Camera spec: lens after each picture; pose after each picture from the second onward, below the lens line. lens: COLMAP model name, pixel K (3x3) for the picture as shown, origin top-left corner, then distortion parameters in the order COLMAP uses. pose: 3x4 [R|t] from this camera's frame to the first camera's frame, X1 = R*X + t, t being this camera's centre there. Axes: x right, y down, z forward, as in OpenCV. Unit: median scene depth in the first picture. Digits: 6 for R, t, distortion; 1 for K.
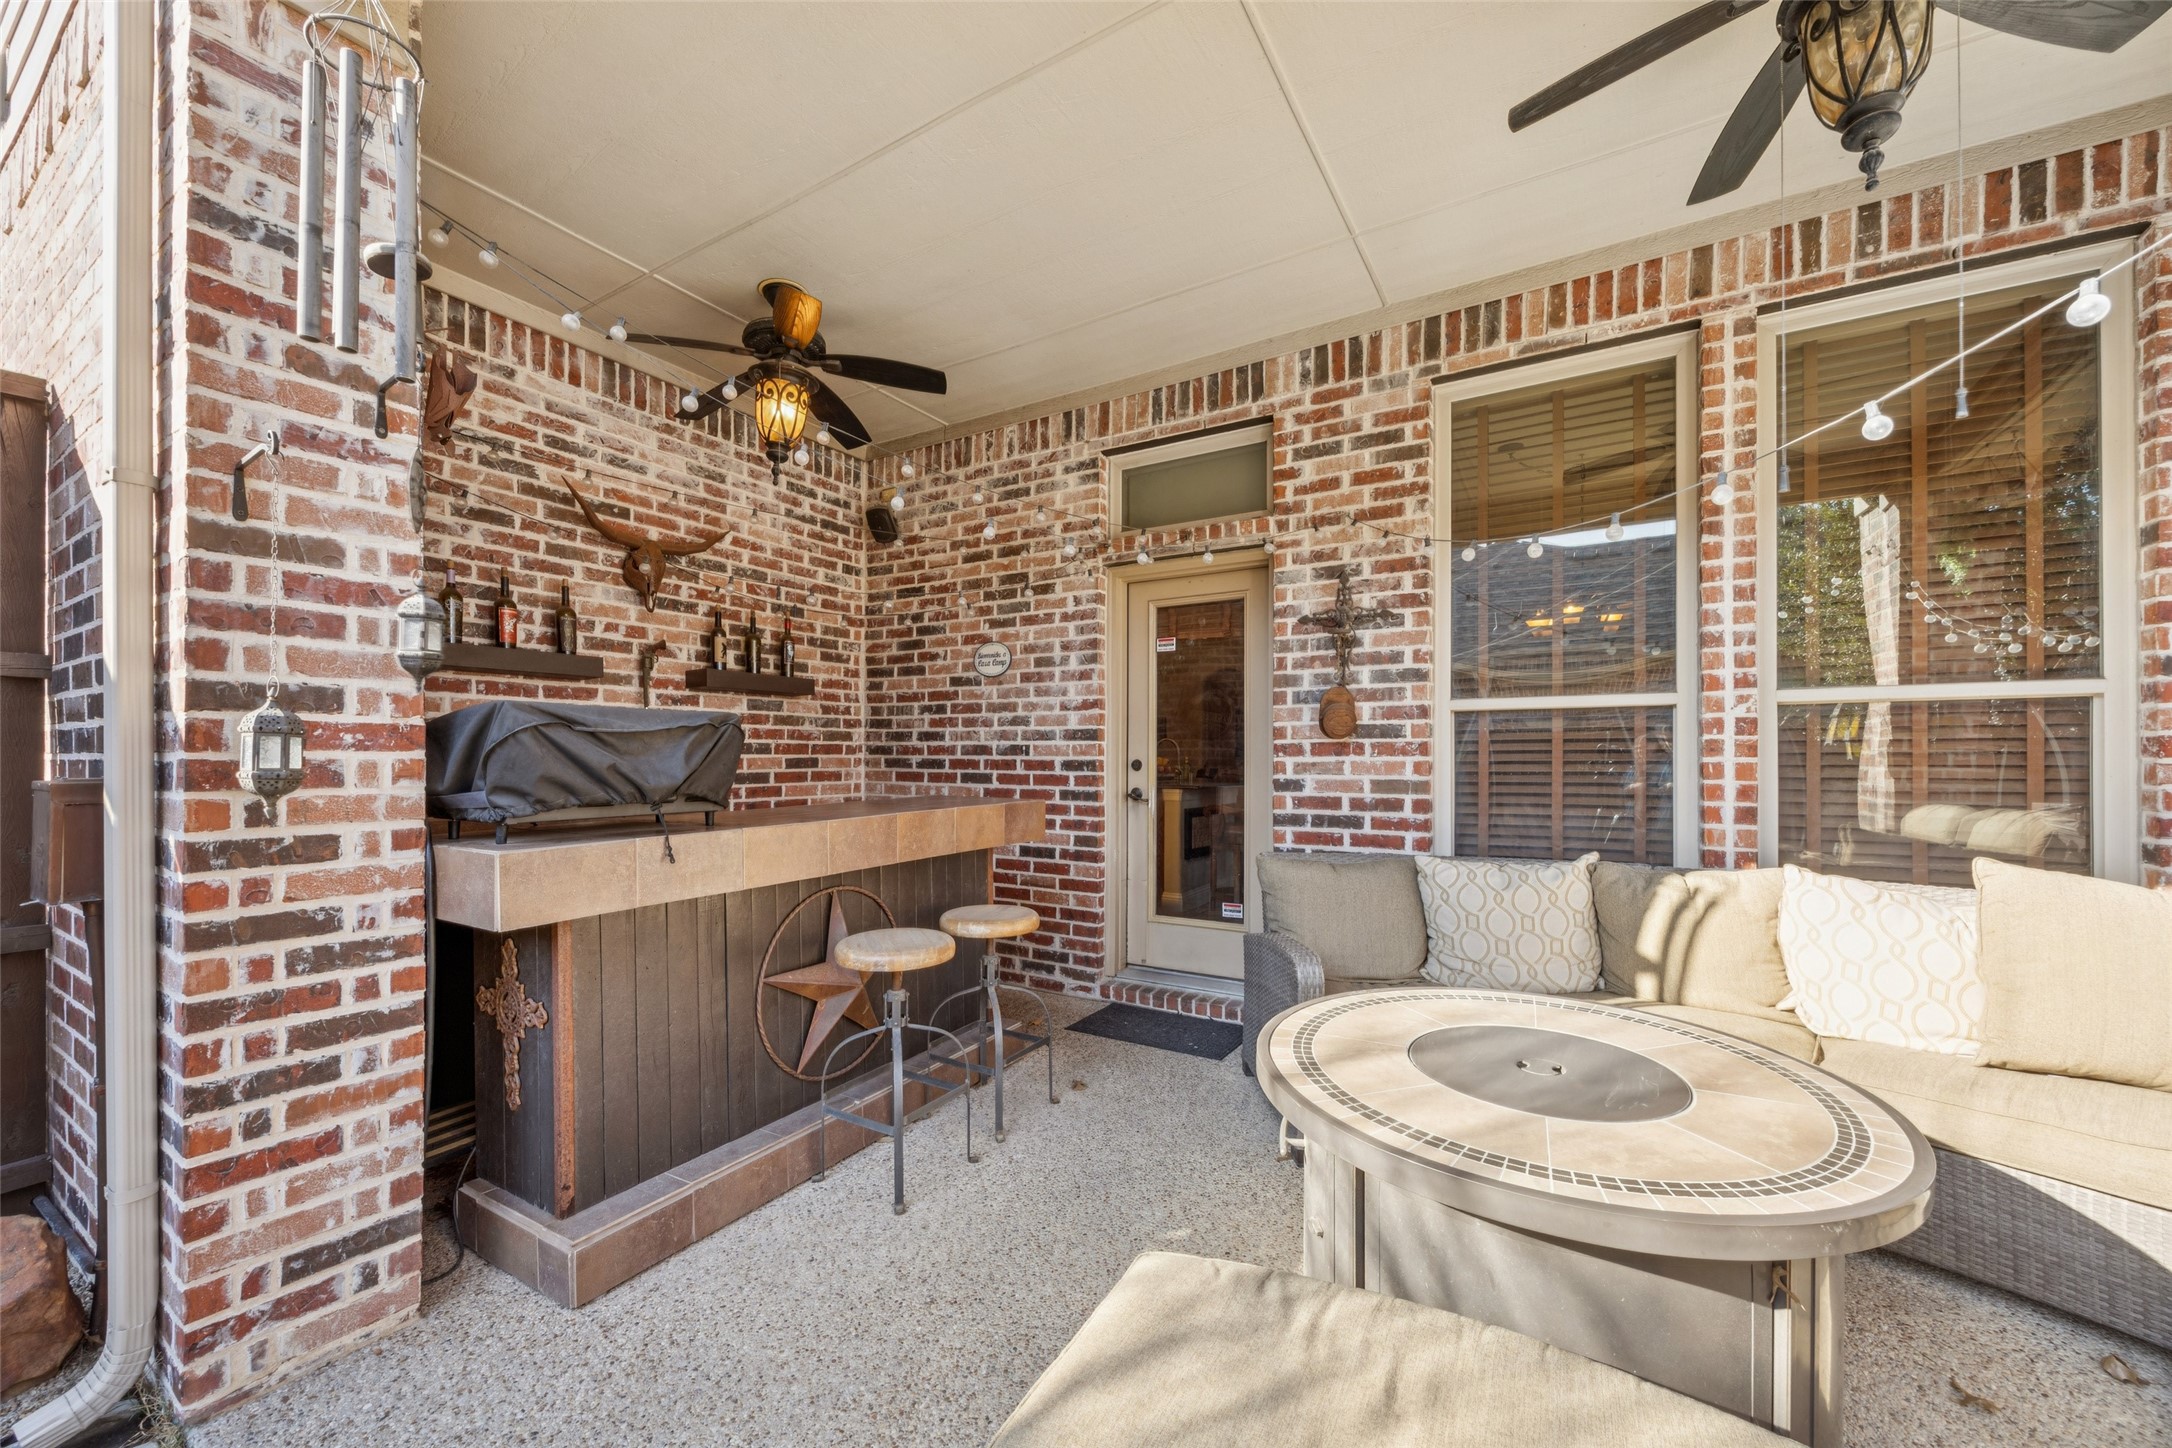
lens RADIAL K [[836.8, 0, 1071.6], [0, 836.8, 759.5], [0, 0, 1]] dist [-0.007489, 0.000568]
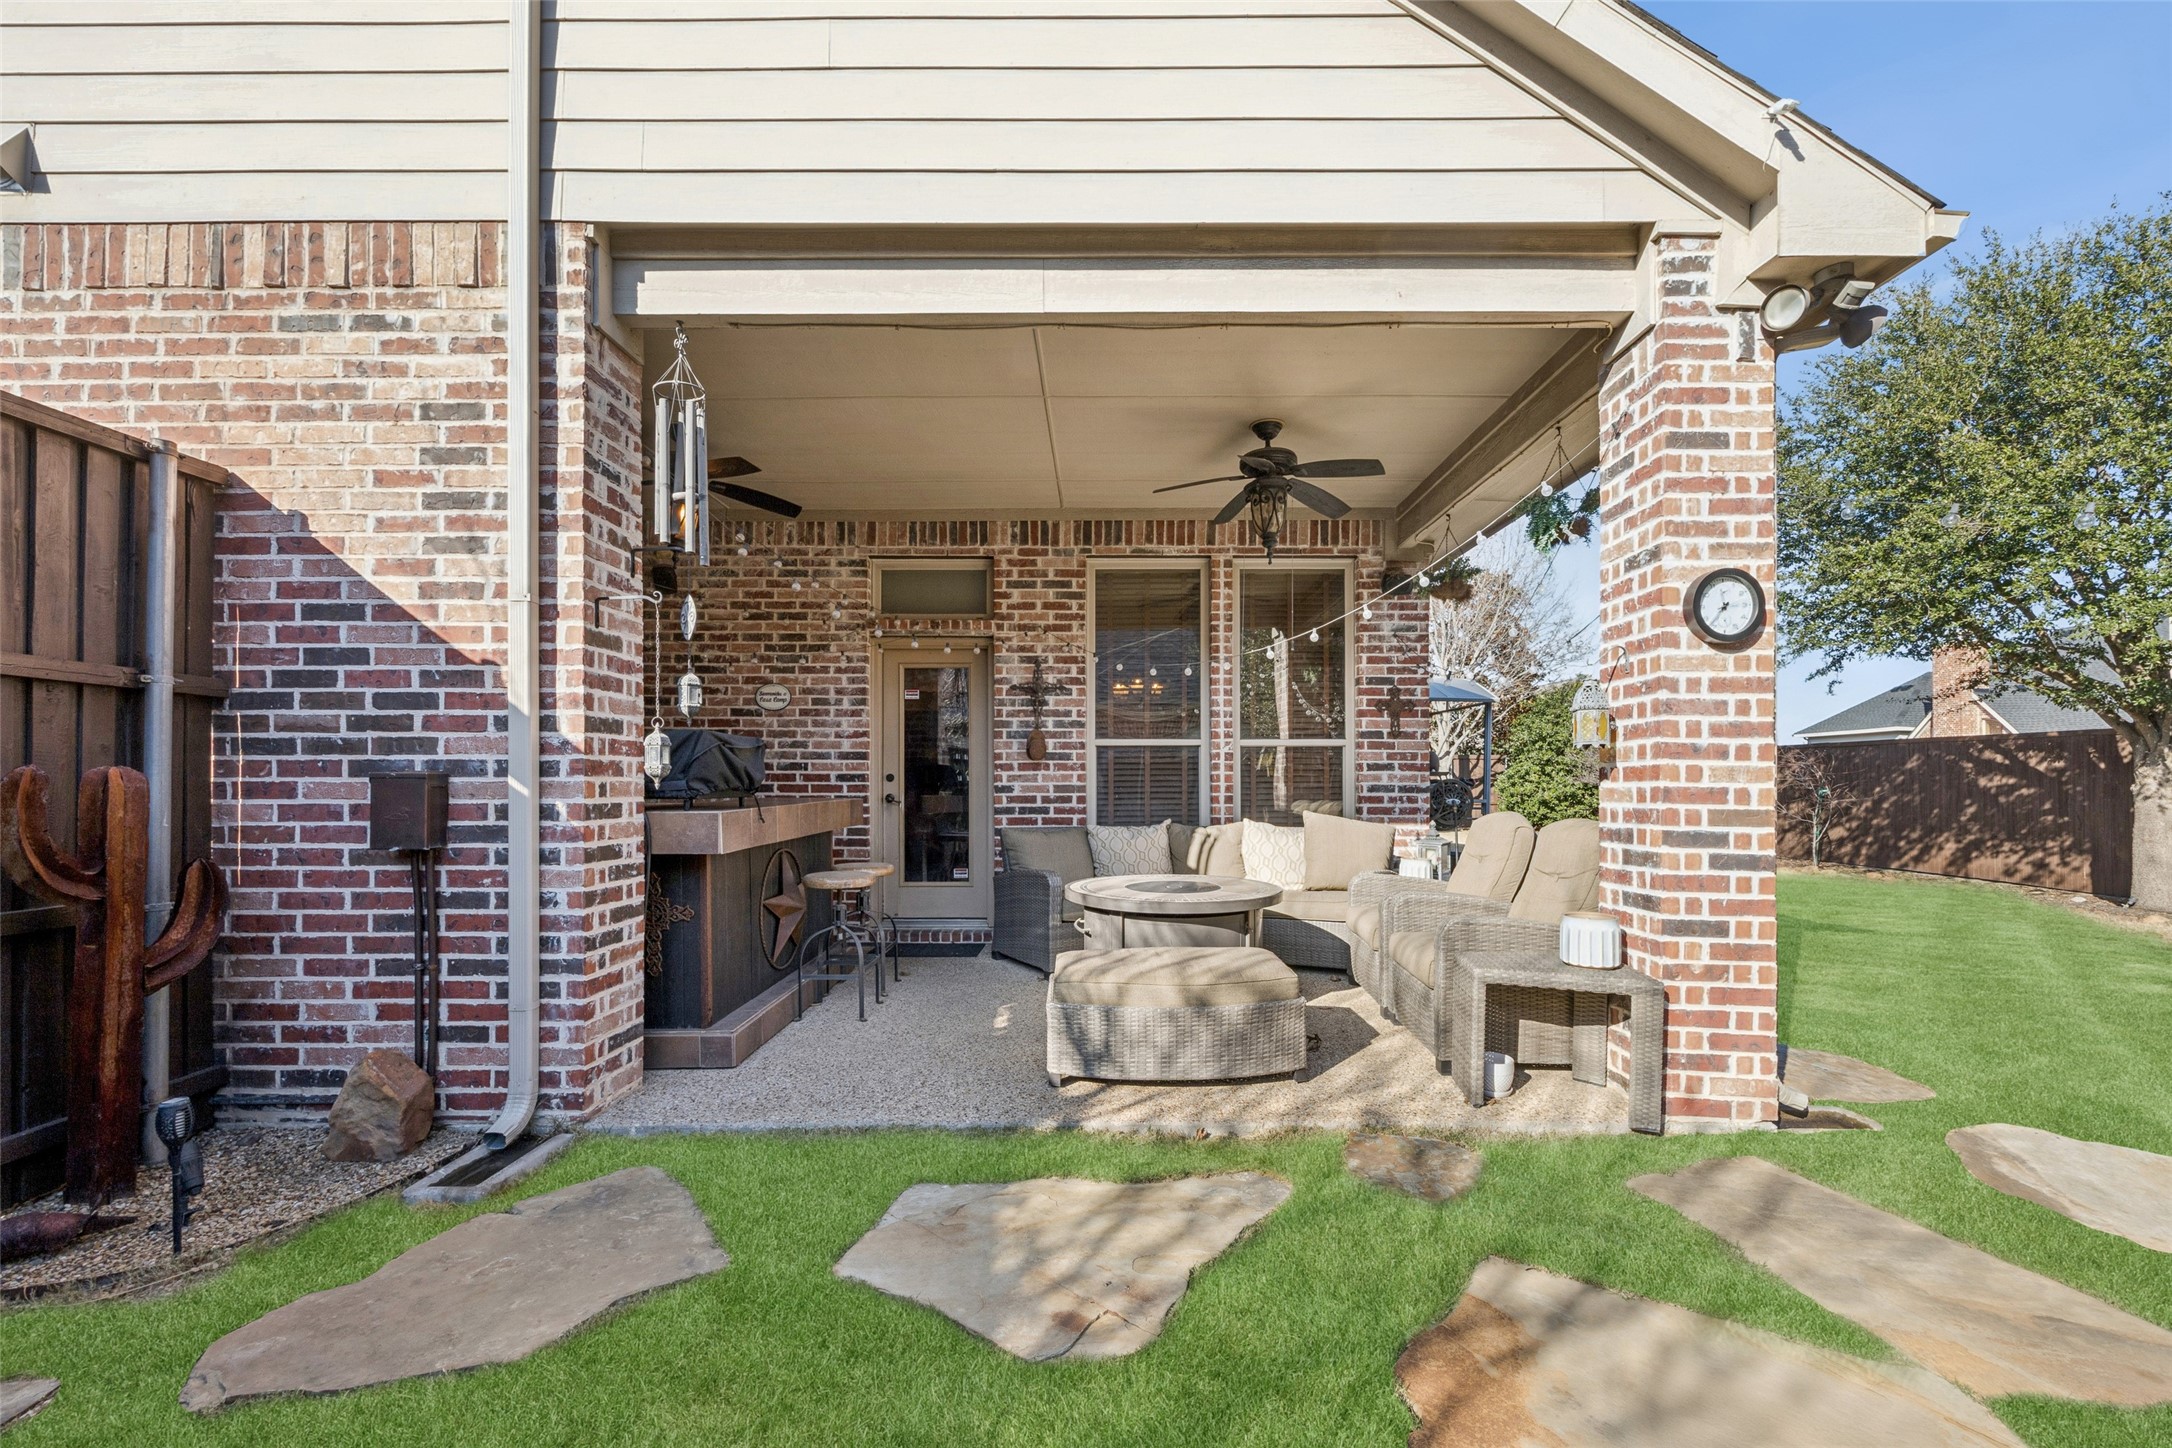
lens RADIAL K [[836.8, 0, 1100.8], [0, 836.8, 784.5], [0, 0, 1]] dist [-0.007489, 0.000568]
pose [[0.853861, -0.000992, 0.520501, -0.421600], [0.002179, 0.999996, -0.001670, 0.025026], [-0.520497, 0.002560, 0.853860, -0.472929]]
